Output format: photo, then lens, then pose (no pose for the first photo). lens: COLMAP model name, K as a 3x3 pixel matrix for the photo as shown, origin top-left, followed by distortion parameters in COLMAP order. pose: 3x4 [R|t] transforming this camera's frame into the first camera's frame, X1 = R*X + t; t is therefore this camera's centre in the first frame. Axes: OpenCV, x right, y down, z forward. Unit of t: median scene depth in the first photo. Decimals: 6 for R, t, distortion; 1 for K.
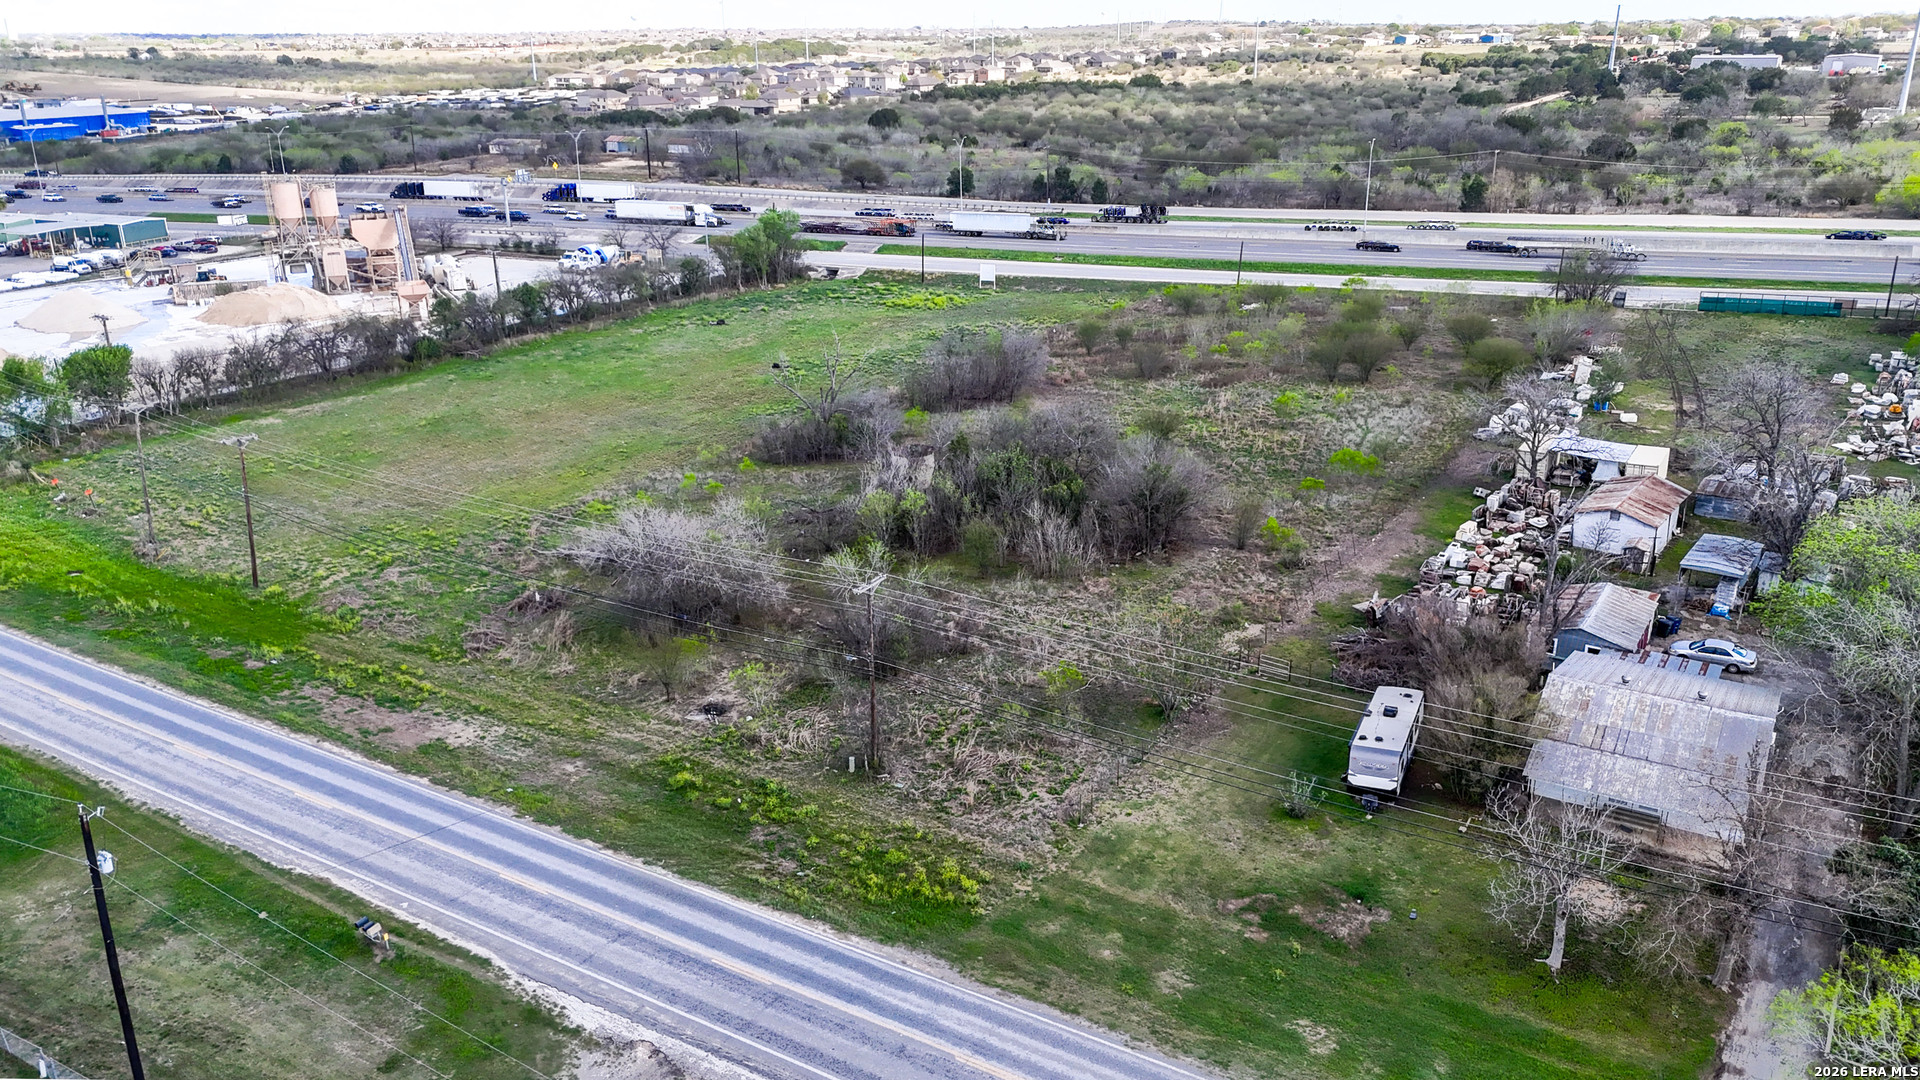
lens RADIAL K [[1445.7, 0, 957.5], [0, 1445.7, 522.5], [0, 0, 1]] dist [0.090513, -0.111804]
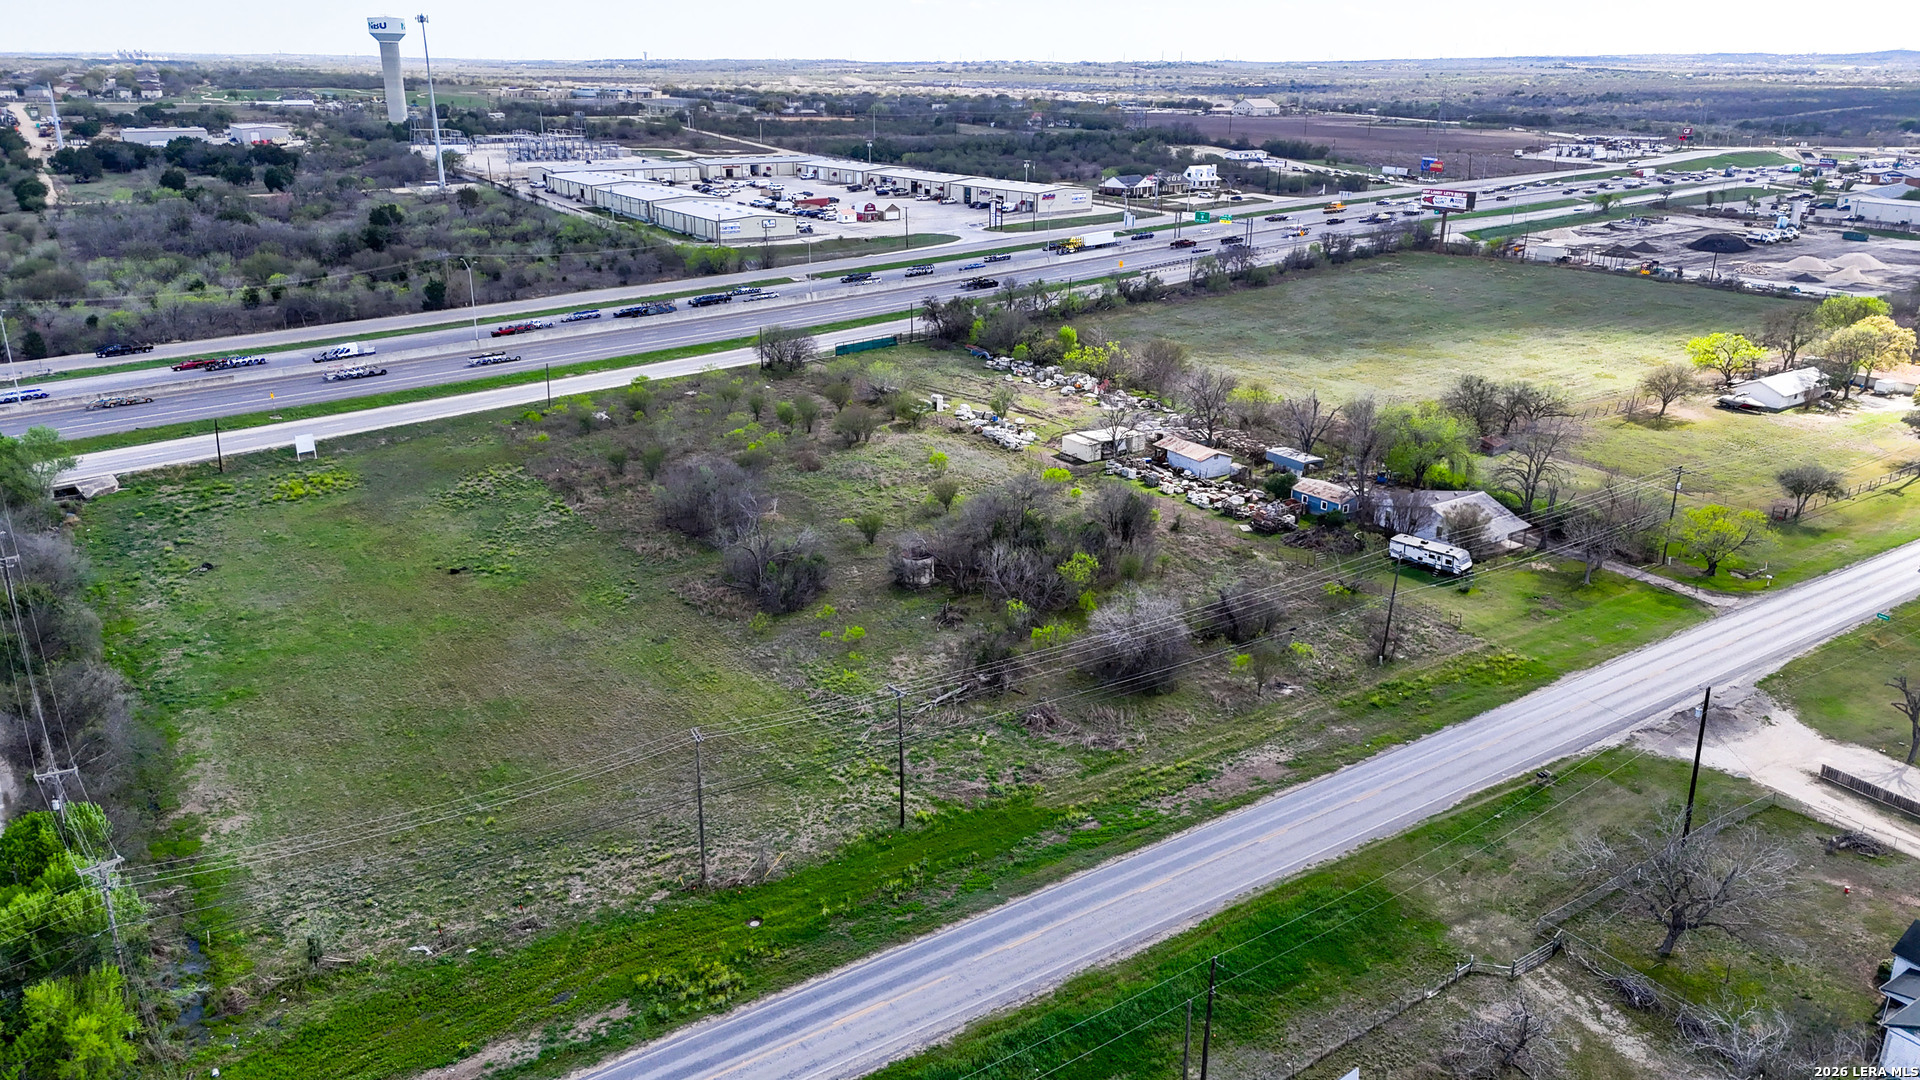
lens RADIAL K [[1444.1, 0, 960.3], [0, 1444.1, 514.3], [0, 0, 1]] dist [0.090210, -0.124393]
pose [[0.384166, -0.266491, 0.883968, -1.401005], [0.286240, 0.944640, 0.160384, -0.339858], [-0.877772, 0.191413, 0.439178, 0.487625]]
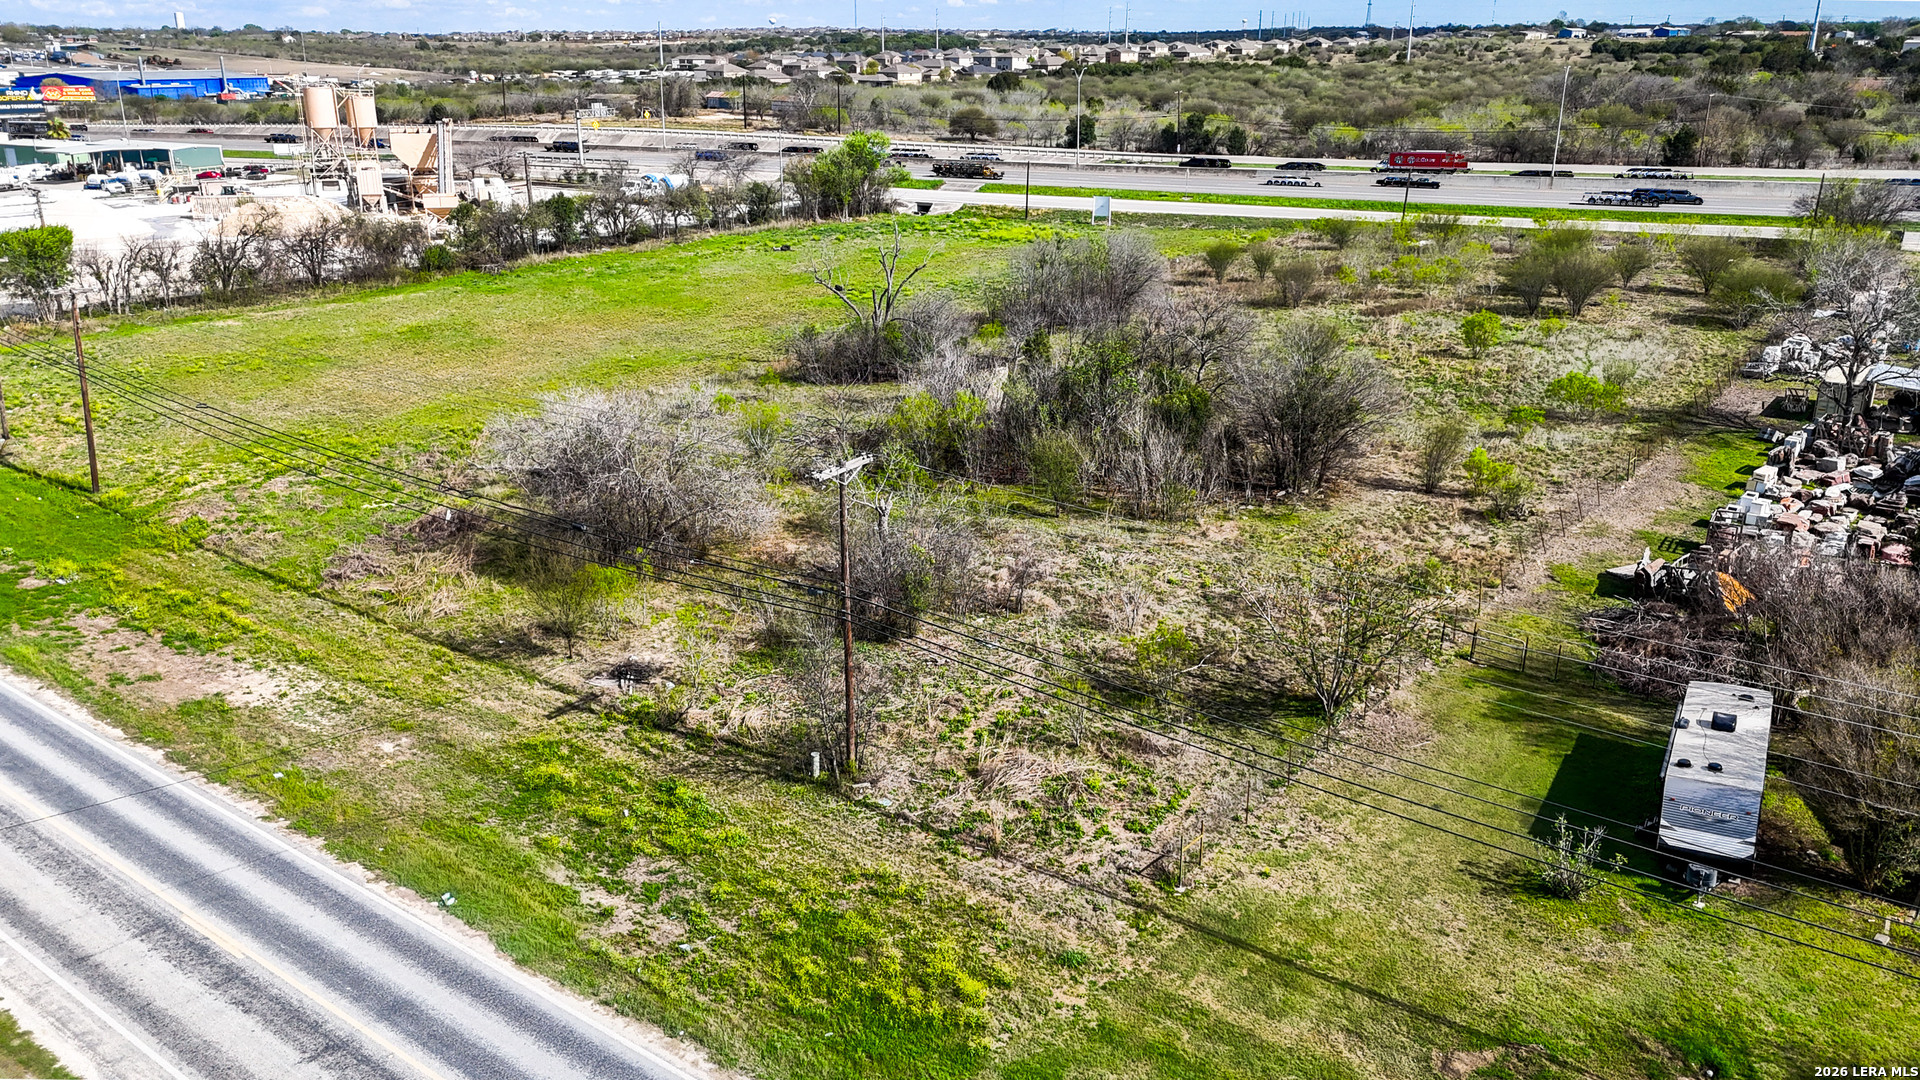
lens RADIAL K [[1447.1, 0, 960.0], [0, 1447.1, 540.0], [0, 0, 1]] dist [0.063804, -0.058436]
pose [[0.996092, 0.040730, -0.078367, 0.026492], [-0.040468, 0.999169, 0.004936, 0.049873], [0.078503, -0.001745, 0.996912, 0.294898]]
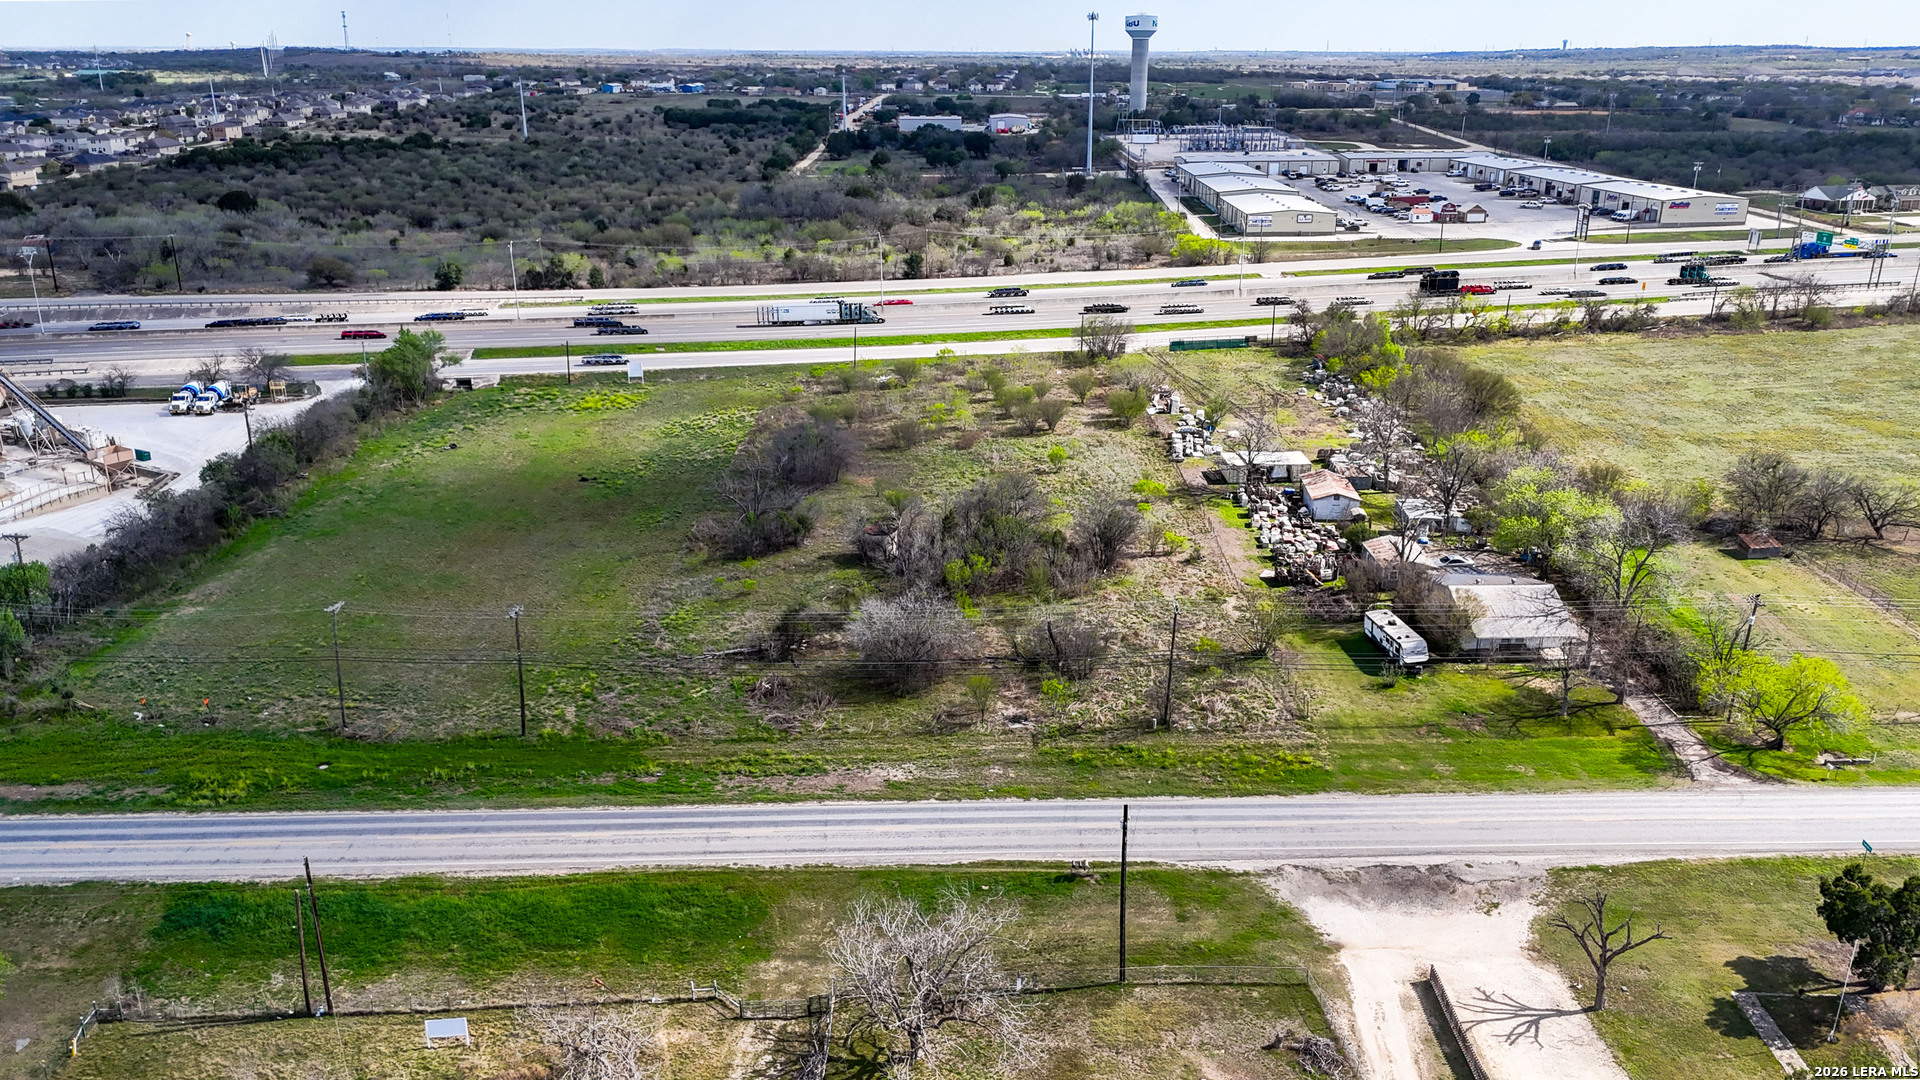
lens RADIAL K [[1445.7, 0, 957.5], [0, 1445.7, 522.5], [0, 0, 1]] dist [0.090513, -0.111804]
pose [[0.837021, -0.161703, 0.522731, -0.815457], [0.168077, 0.985130, 0.035611, -0.111944], [-0.520717, 0.058052, 0.851754, -0.202440]]
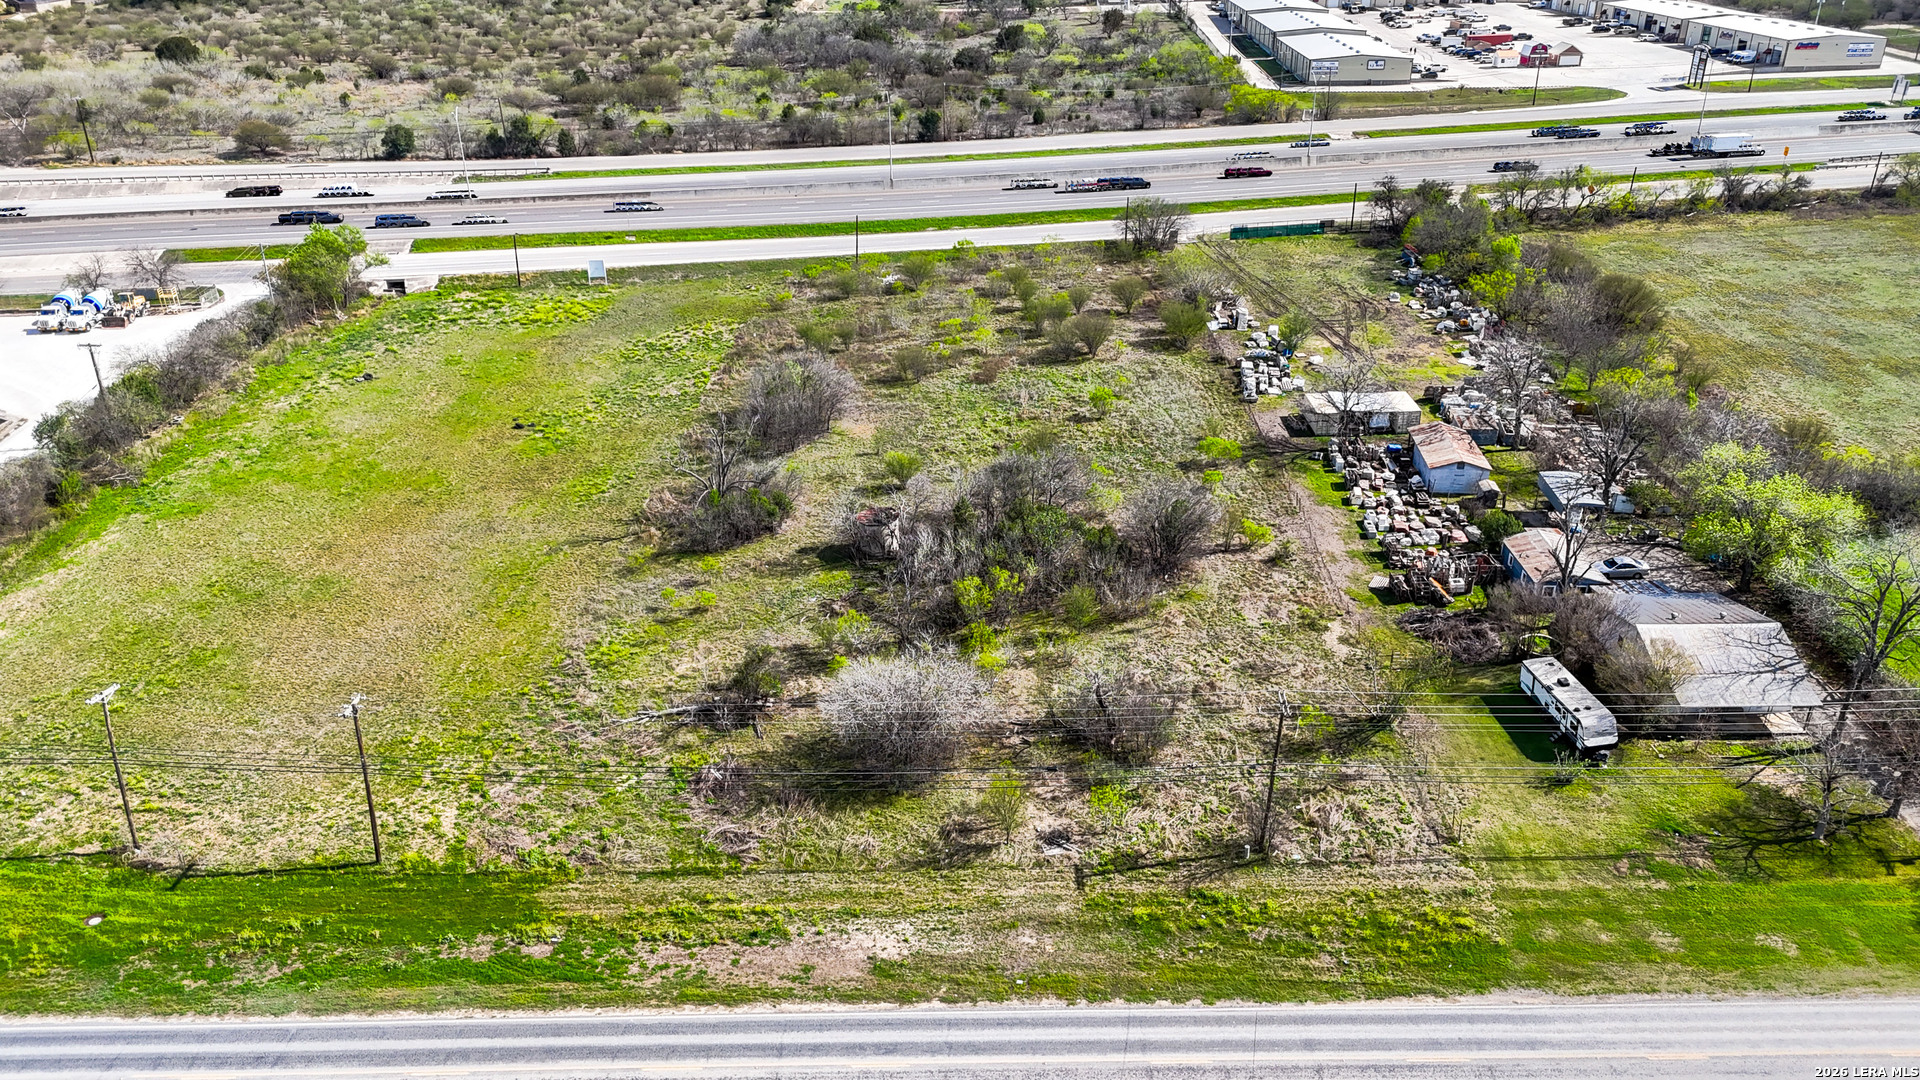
lens RADIAL K [[1417.7, 0, 961.2], [0, 1417.7, 545.7], [0, 0, 1]] dist [0.063756, -0.055876]
pose [[0.844549, -0.228904, 0.484087, -0.585074], [0.170815, 0.971962, 0.161593, -0.224611], [-0.507503, -0.053784, 0.859969, 0.119232]]
